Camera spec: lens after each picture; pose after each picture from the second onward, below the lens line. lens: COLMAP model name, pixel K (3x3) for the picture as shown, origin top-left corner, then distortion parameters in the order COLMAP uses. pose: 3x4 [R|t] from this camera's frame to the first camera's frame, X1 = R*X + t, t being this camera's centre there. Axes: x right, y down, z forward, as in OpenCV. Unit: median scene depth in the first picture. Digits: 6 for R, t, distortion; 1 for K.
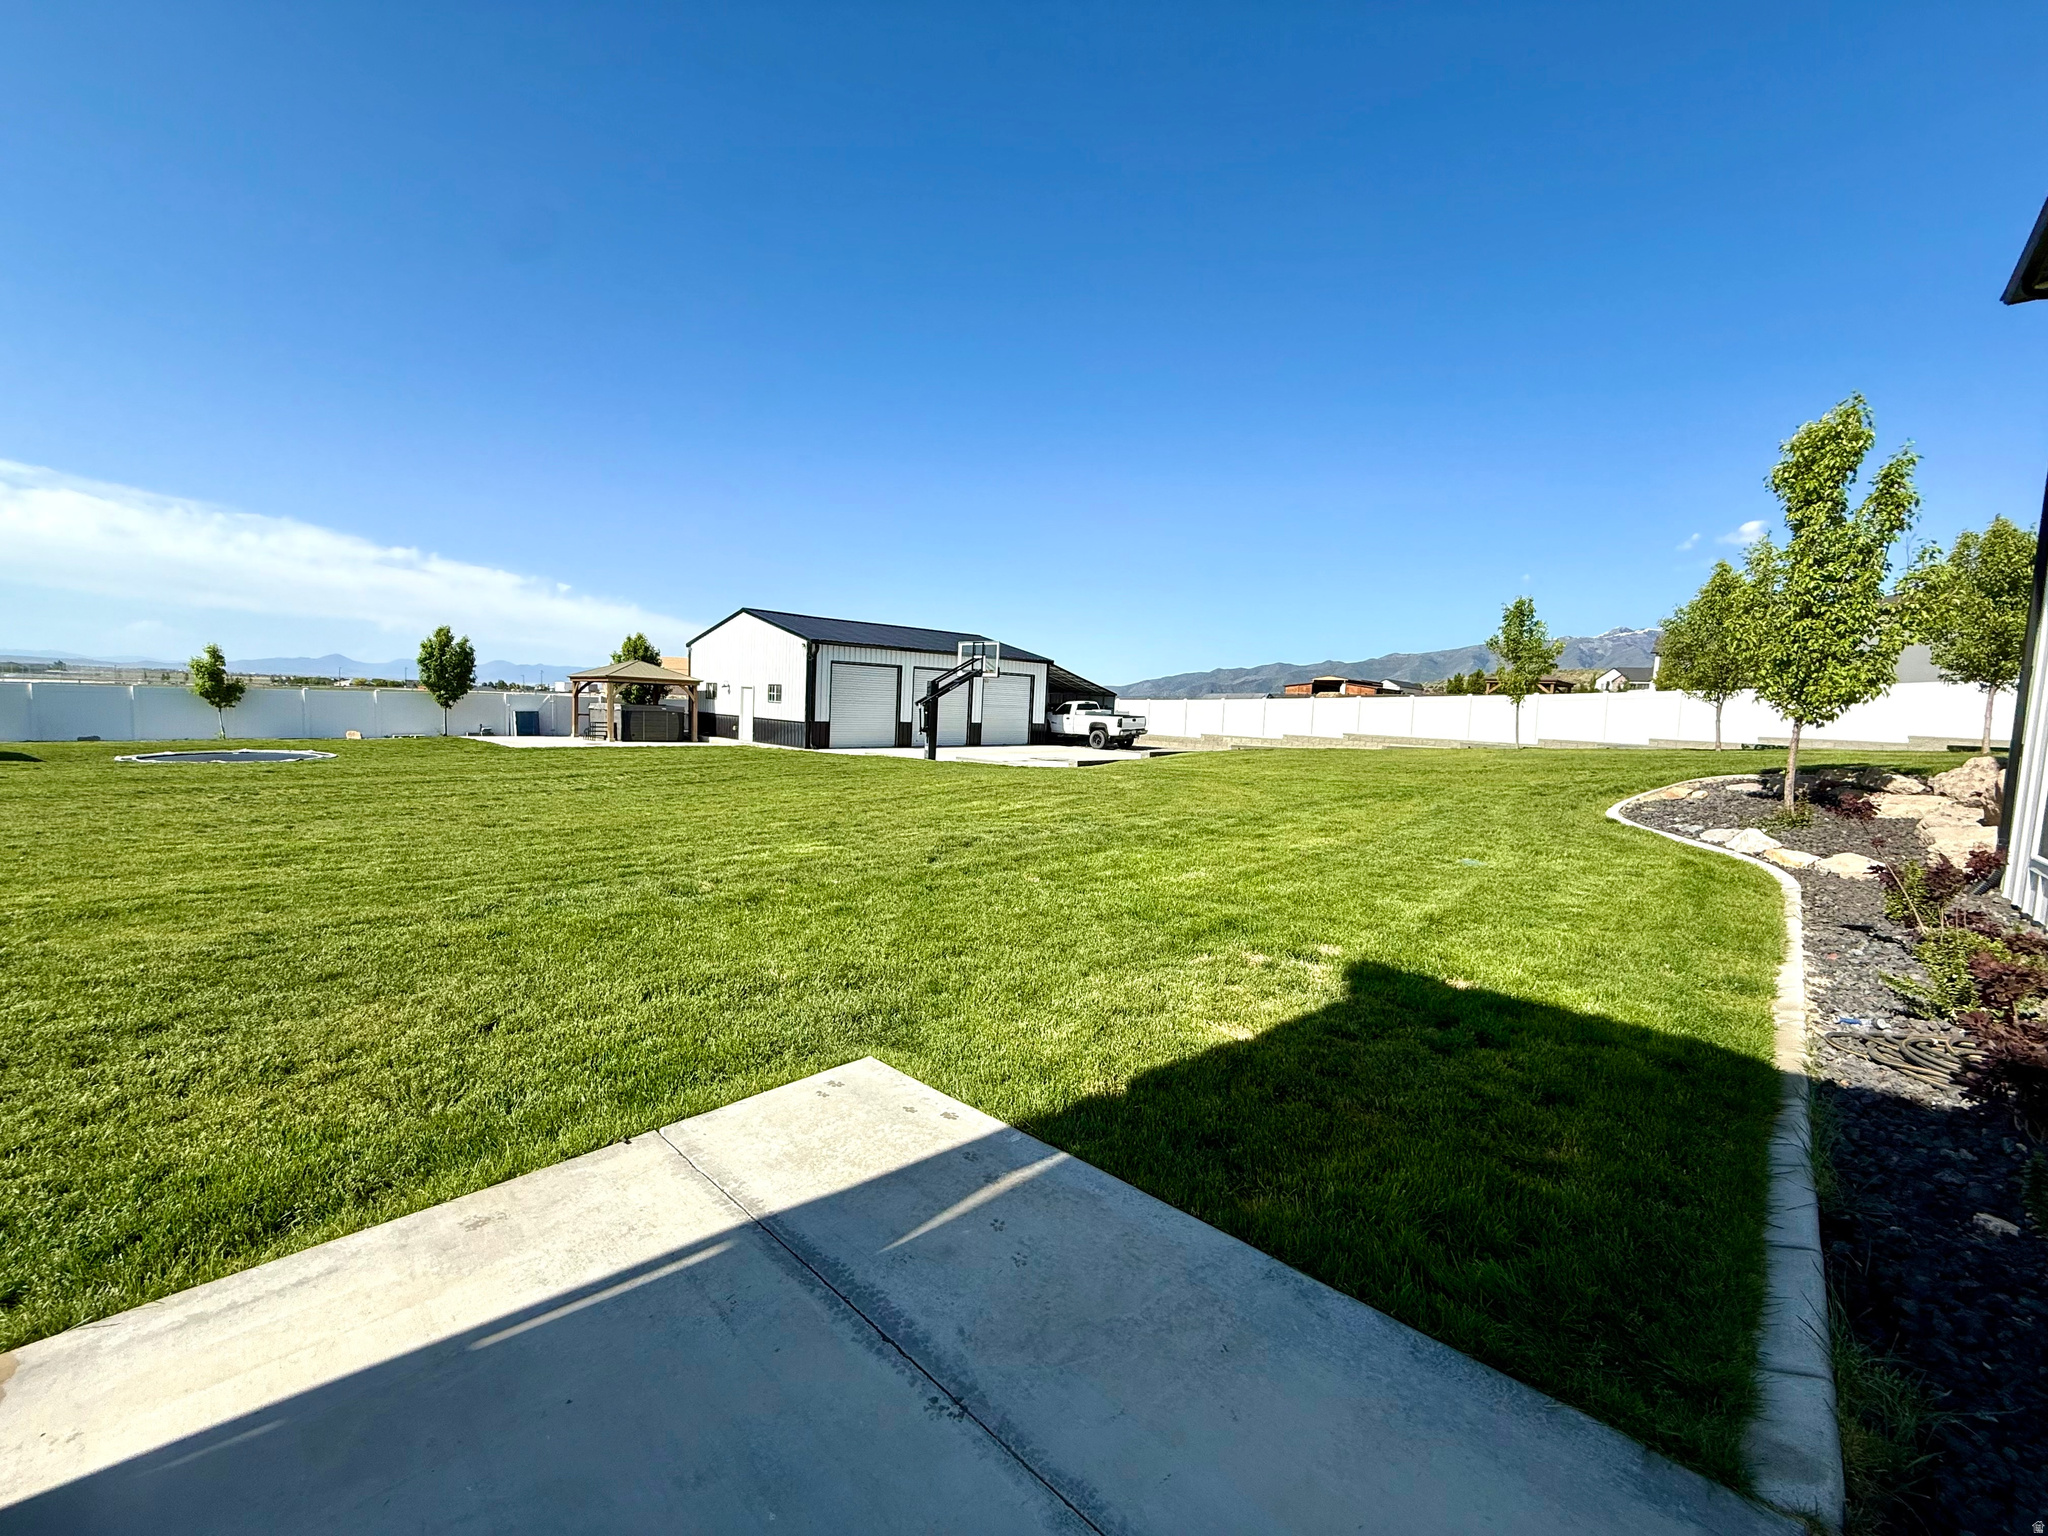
lens RADIAL K [[813.7, 0, 1018.0], [0, 813.7, 768.0], [0, 0, 1]] dist [-0.000864, 0.000030]
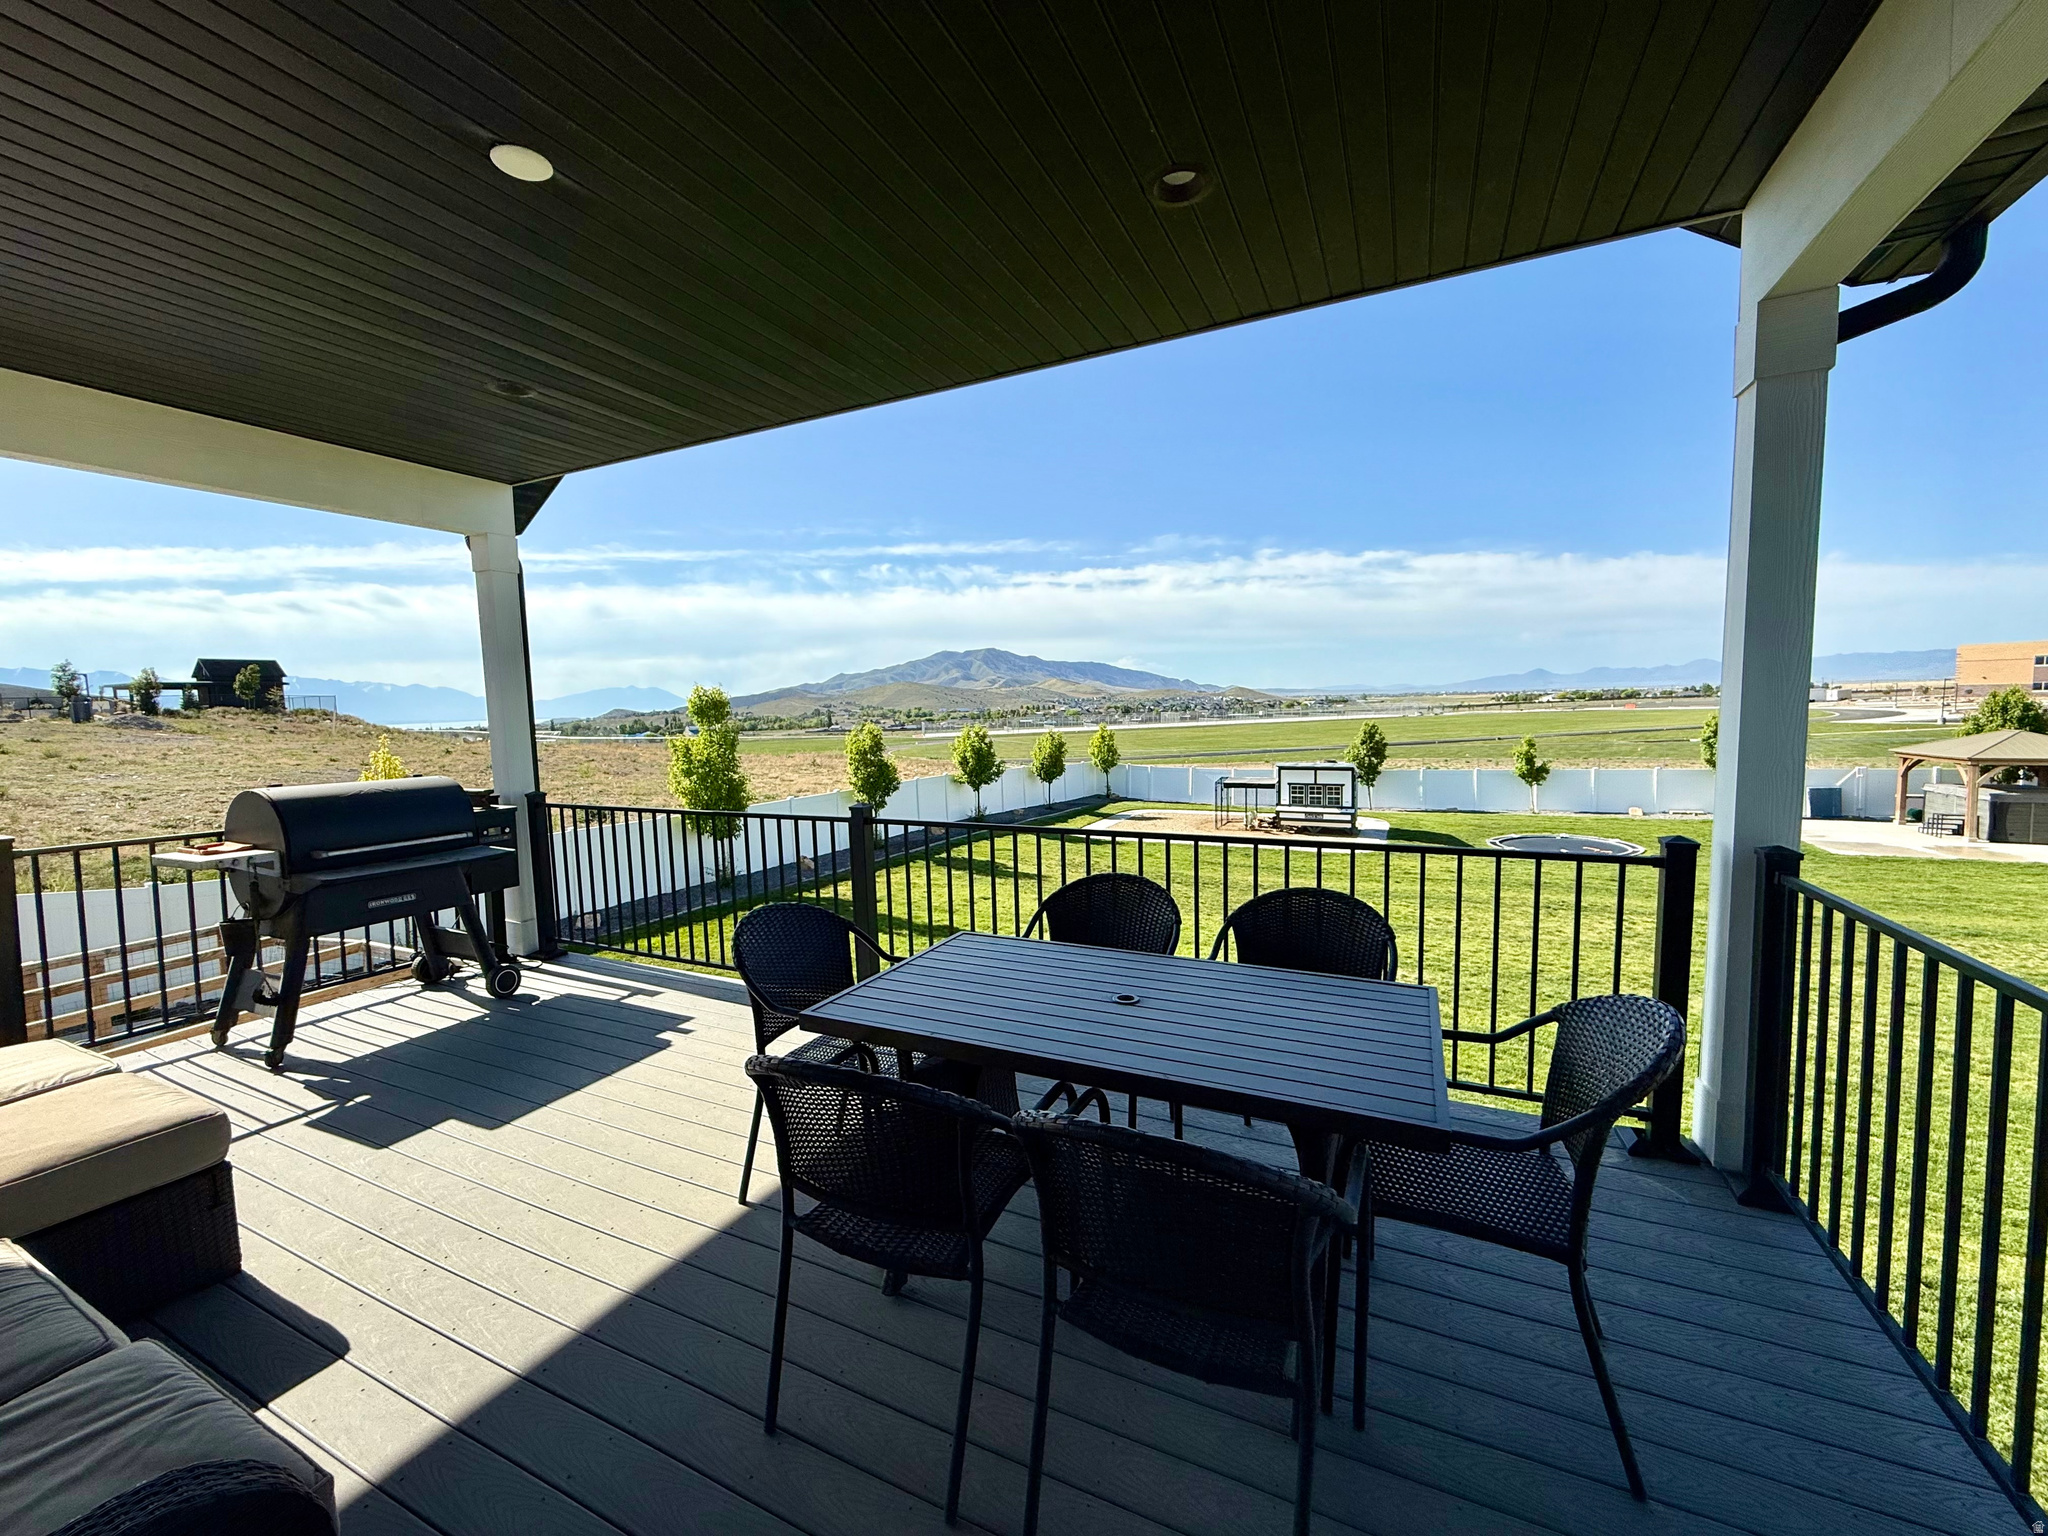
lens RADIAL K [[813.7, 0, 1018.0], [0, 813.7, 768.0], [0, 0, 1]] dist [-0.000864, 0.000030]
pose [[0.303563, 0.024851, -0.952487, -0.043697], [-0.031444, 0.999377, 0.016053, -0.098037], [0.952292, 0.025077, 0.304156, -0.118350]]
